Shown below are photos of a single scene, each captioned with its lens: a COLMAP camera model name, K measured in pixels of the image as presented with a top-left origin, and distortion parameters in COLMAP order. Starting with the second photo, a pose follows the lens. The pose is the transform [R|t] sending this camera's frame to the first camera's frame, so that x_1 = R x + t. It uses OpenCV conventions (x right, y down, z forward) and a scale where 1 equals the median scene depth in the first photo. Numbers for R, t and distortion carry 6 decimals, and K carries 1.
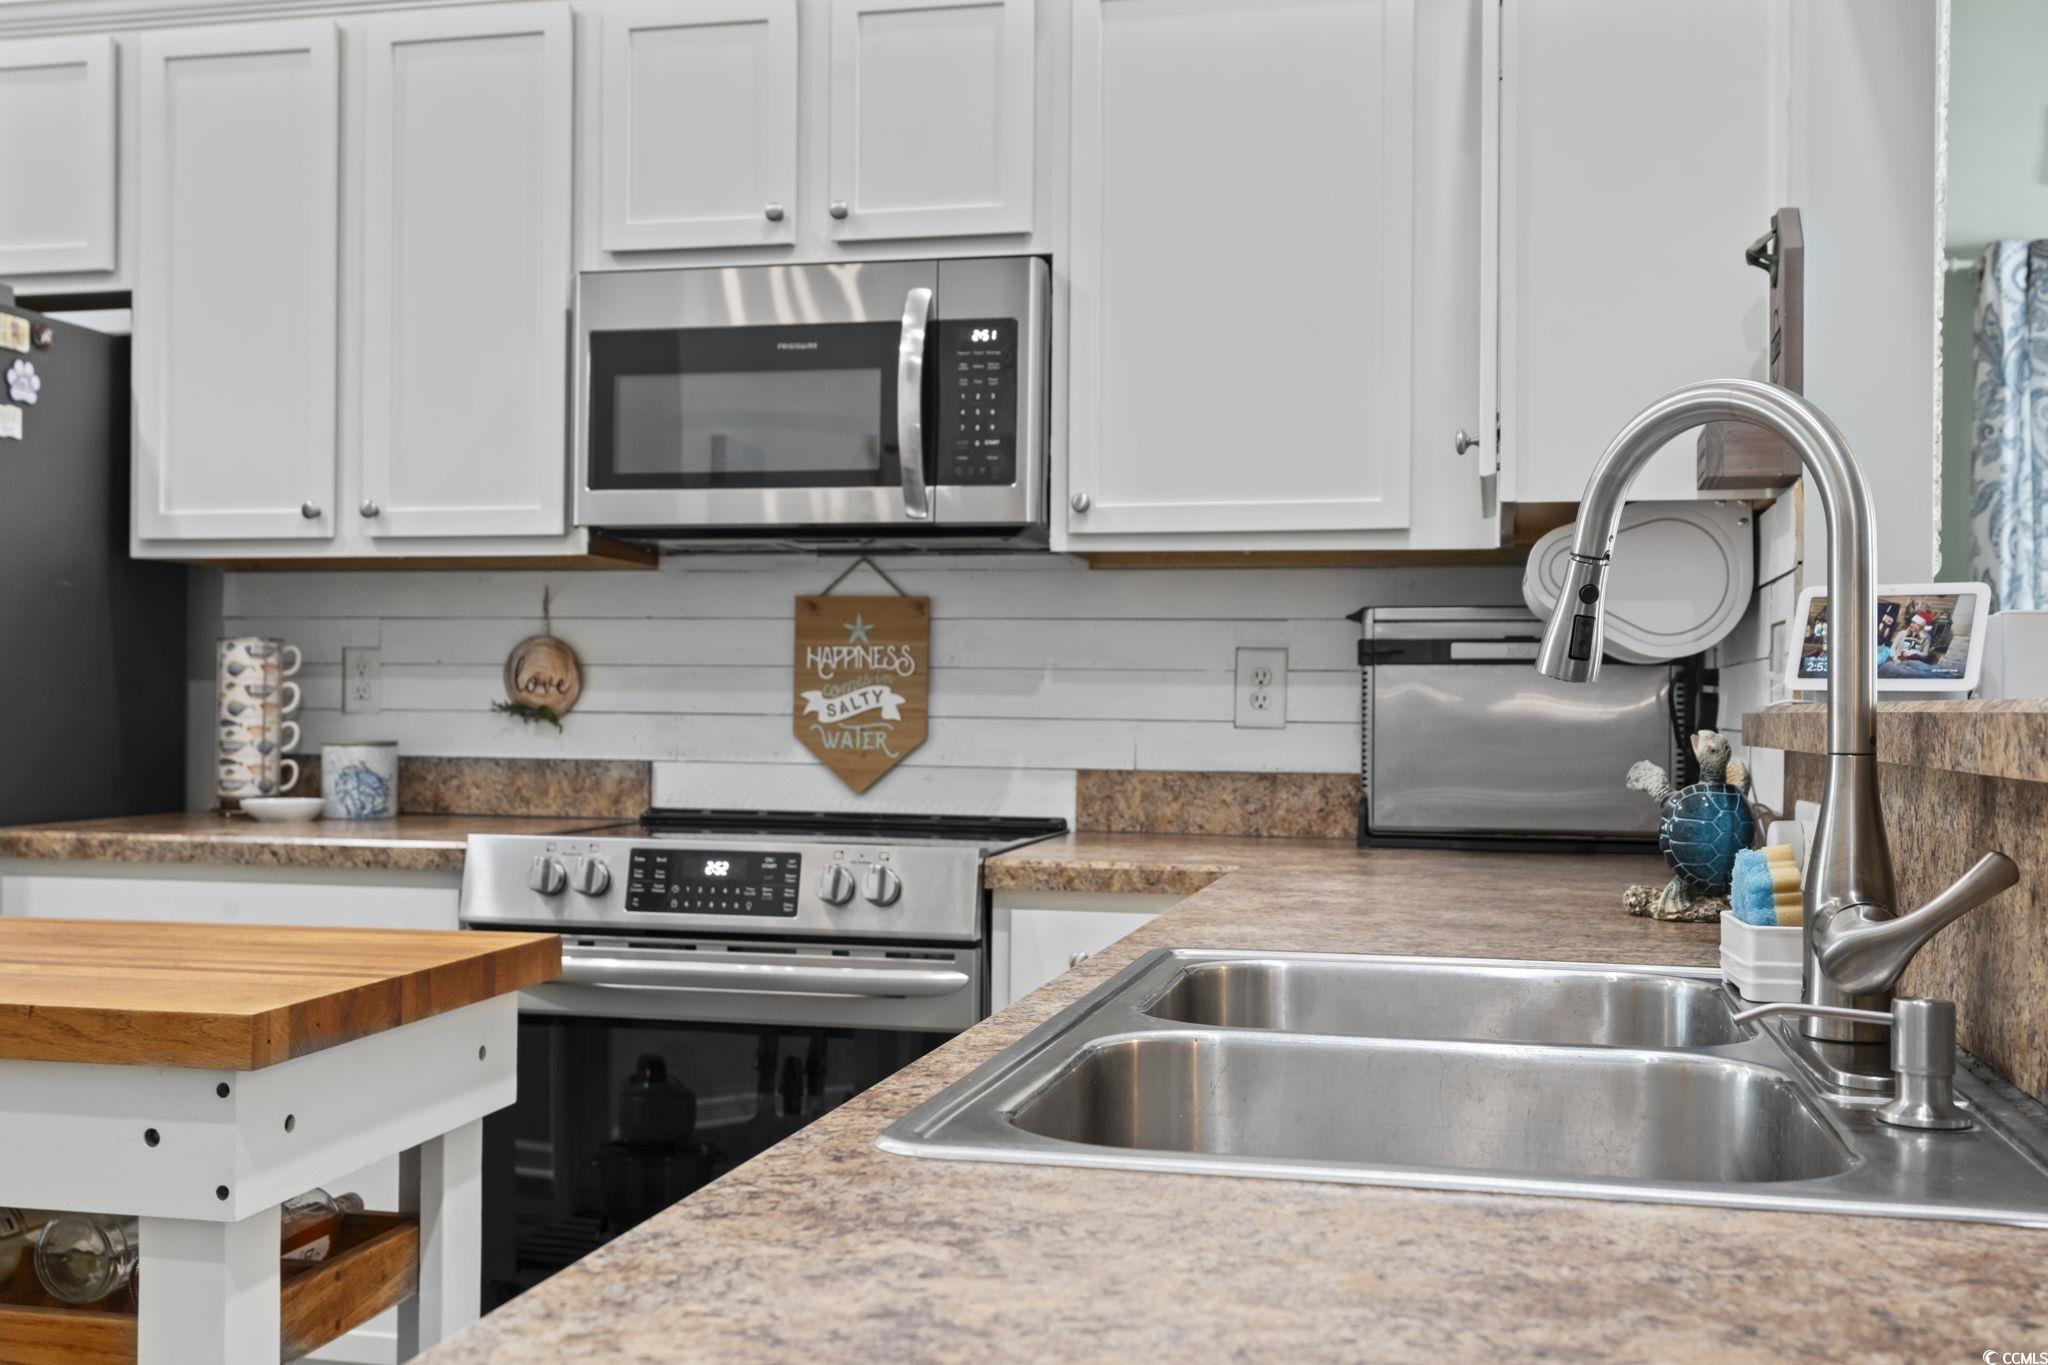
lens RADIAL K [[2052.7, 0, 1045.5], [0, 2052.7, 687.3], [0, 0, 1]] dist [0.000878, 0.000000]
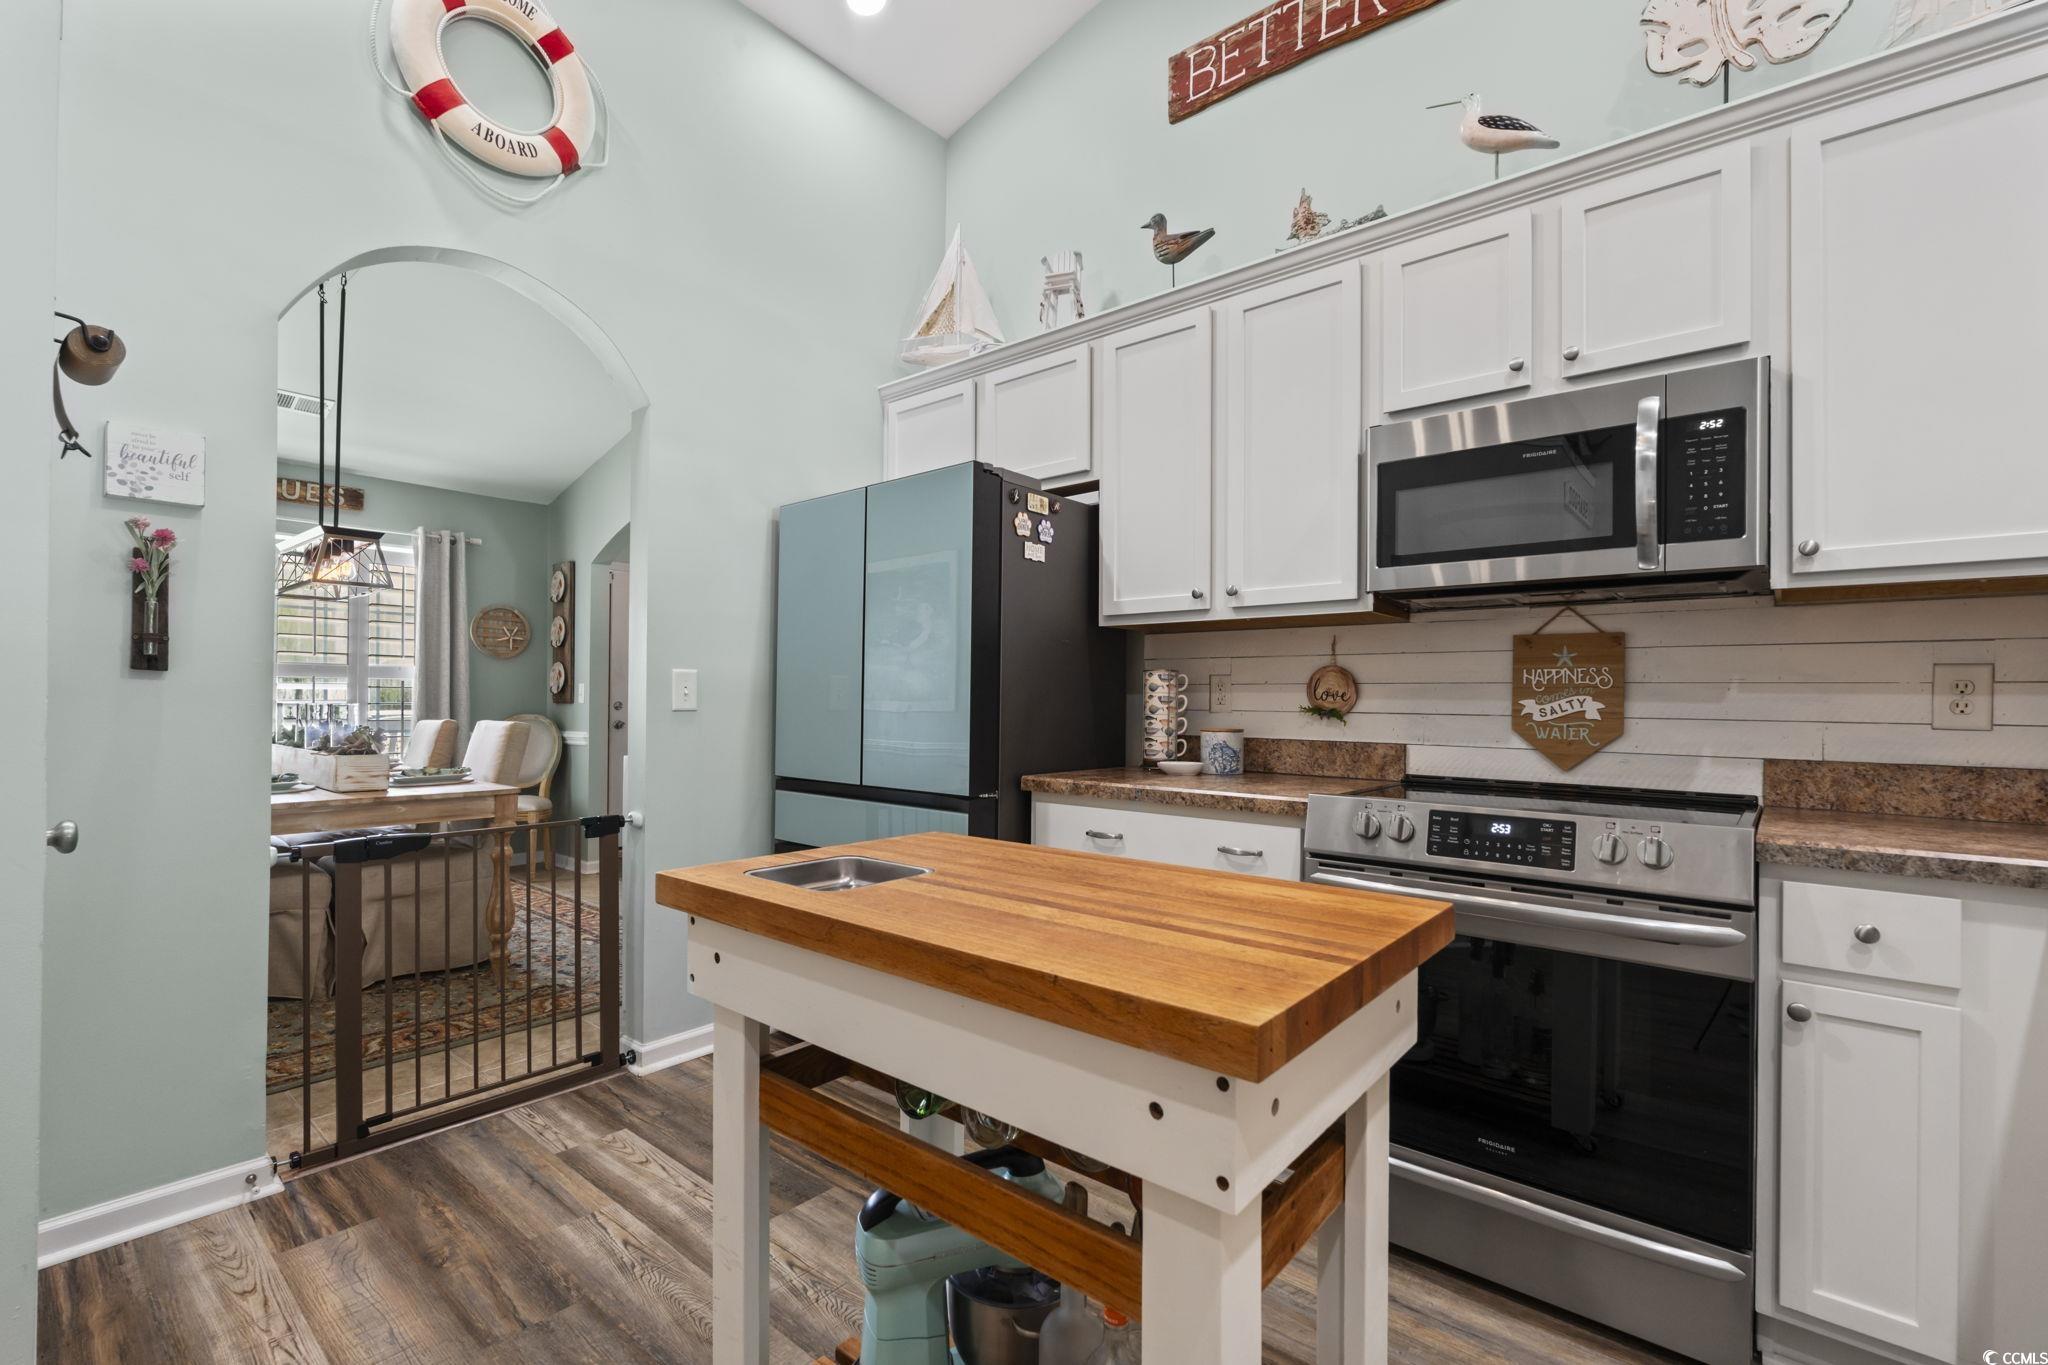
lens RADIAL K [[905.1, 0, 1017.6], [0, 905.1, 689.7], [0, 0, 1]] dist [-0.003914, 0.000007]
pose [[0.881304, -0.005874, -0.472514, -0.140299], [0.001229, 0.999948, -0.010139, 0.001097], [0.472549, 0.008355, 0.881265, 0.279353]]
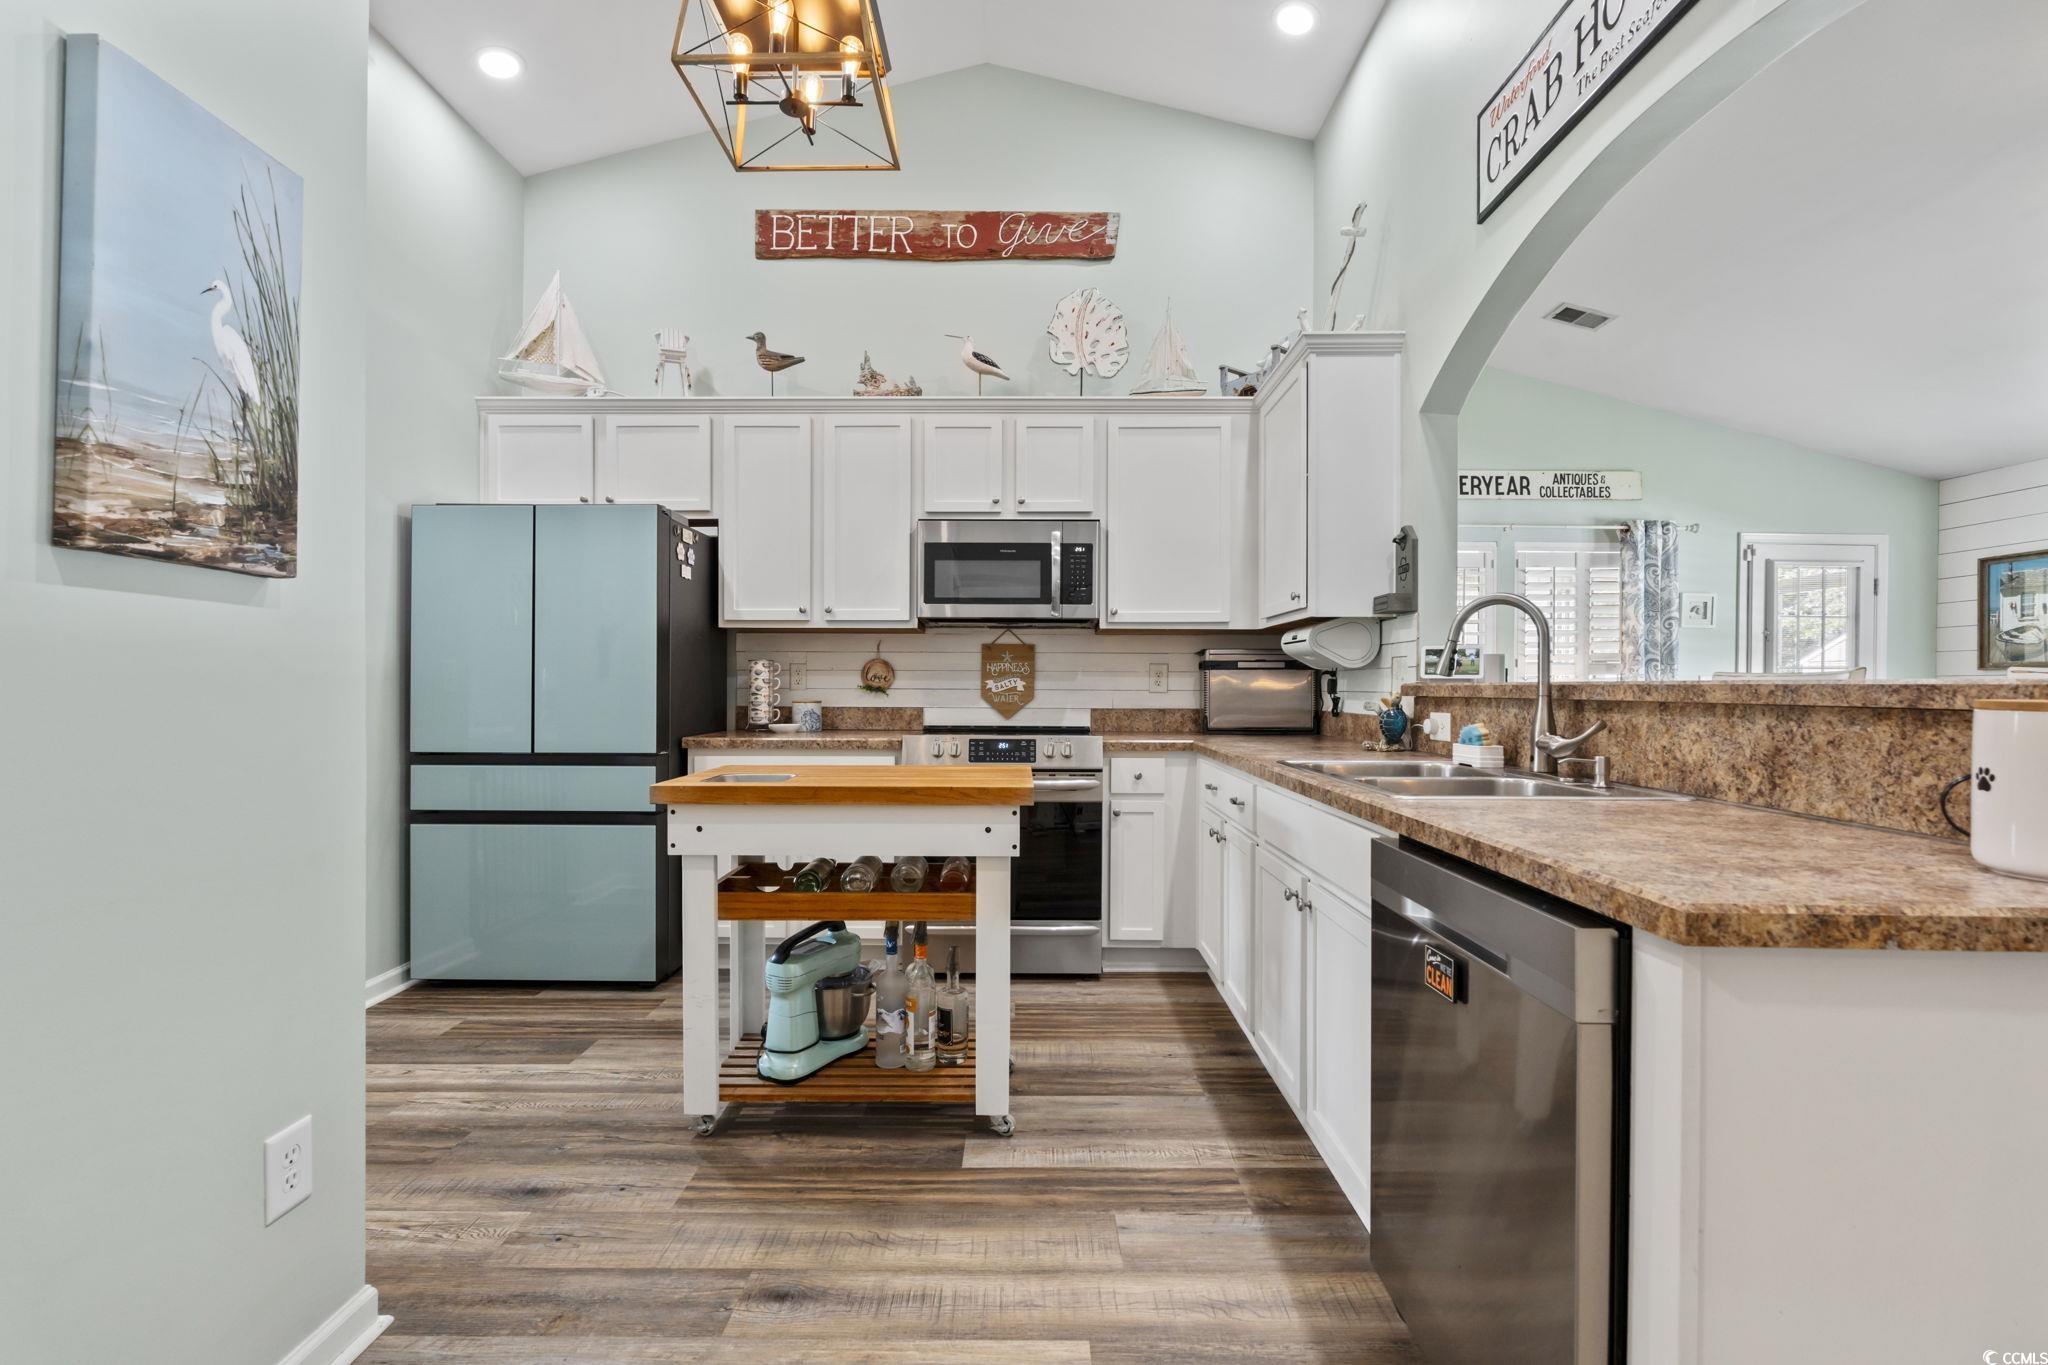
lens RADIAL K [[905.1, 0, 1030.0], [0, 905.1, 684.5], [0, 0, 1]] dist [-0.003914, 0.000007]
pose [[0.976268, -0.005855, 0.216485, -0.339450], [0.004331, 0.999962, 0.007516, -0.000983], [-0.216521, -0.006400, 0.976257, -0.153899]]
